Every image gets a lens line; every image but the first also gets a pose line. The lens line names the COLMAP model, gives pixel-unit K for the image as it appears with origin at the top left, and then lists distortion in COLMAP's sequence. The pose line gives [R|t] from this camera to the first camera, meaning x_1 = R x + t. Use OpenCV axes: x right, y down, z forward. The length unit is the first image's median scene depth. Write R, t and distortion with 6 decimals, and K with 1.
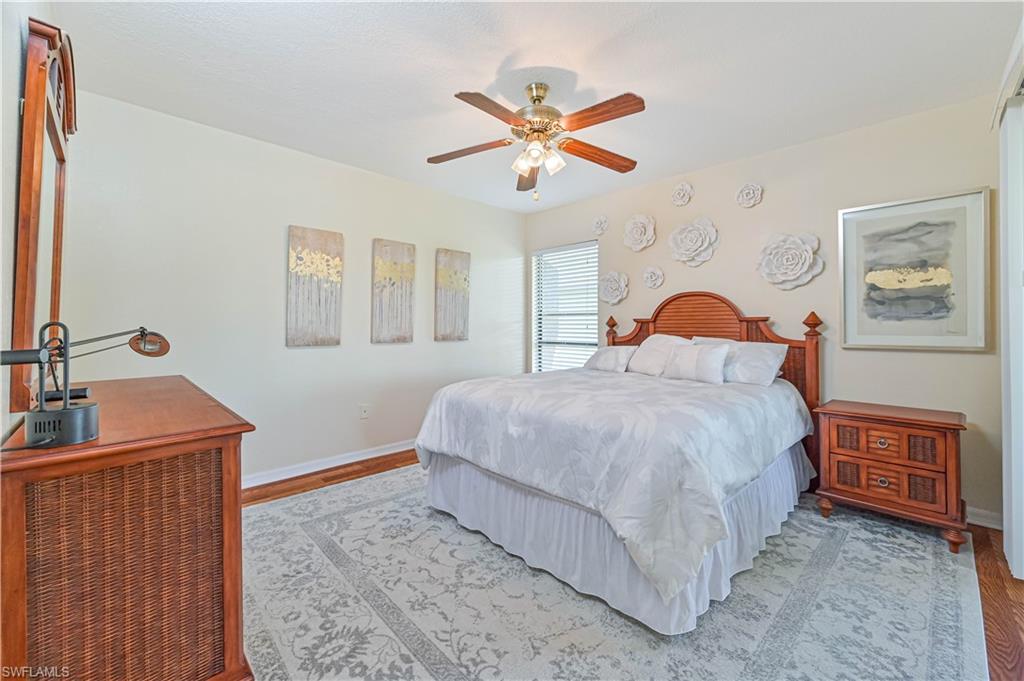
lens RADIAL K [[406.0, 0, 542.9], [0, 406.0, 321.2], [0, 0, 1]] dist [-0.003280, -0.000511]
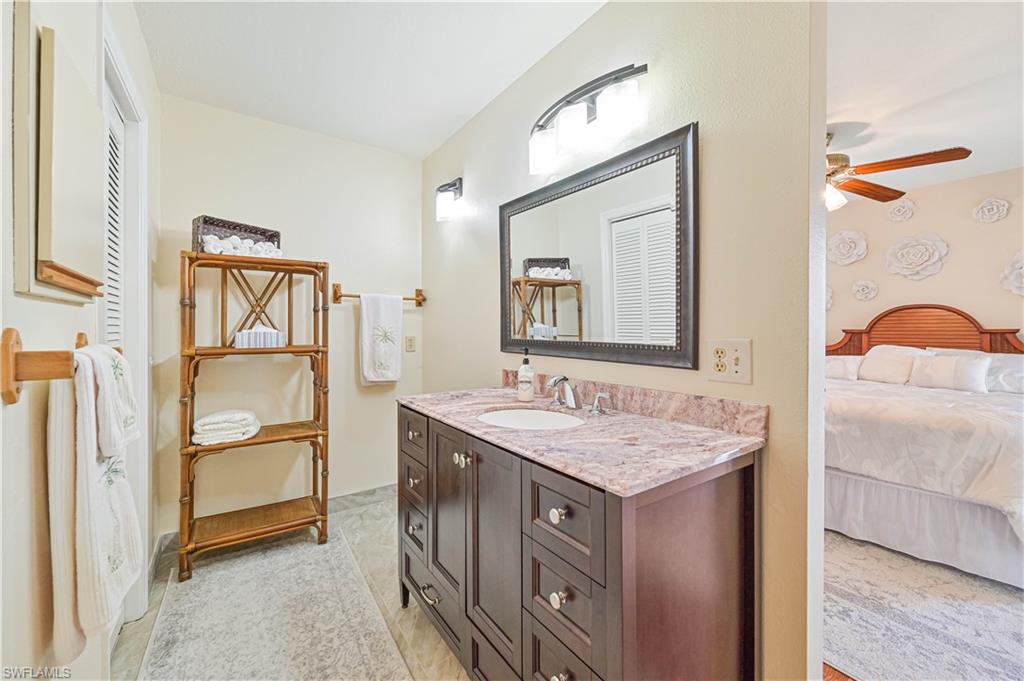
lens RADIAL K [[406.0, 0, 519.7], [0, 406.0, 329.6], [0, 0, 1]] dist [-0.003280, -0.000511]
pose [[0.983242, -0.005875, -0.182211, -0.494273], [0.008421, 0.999877, 0.013206, -0.032459], [0.182111, -0.014519, 0.983171, -0.236133]]
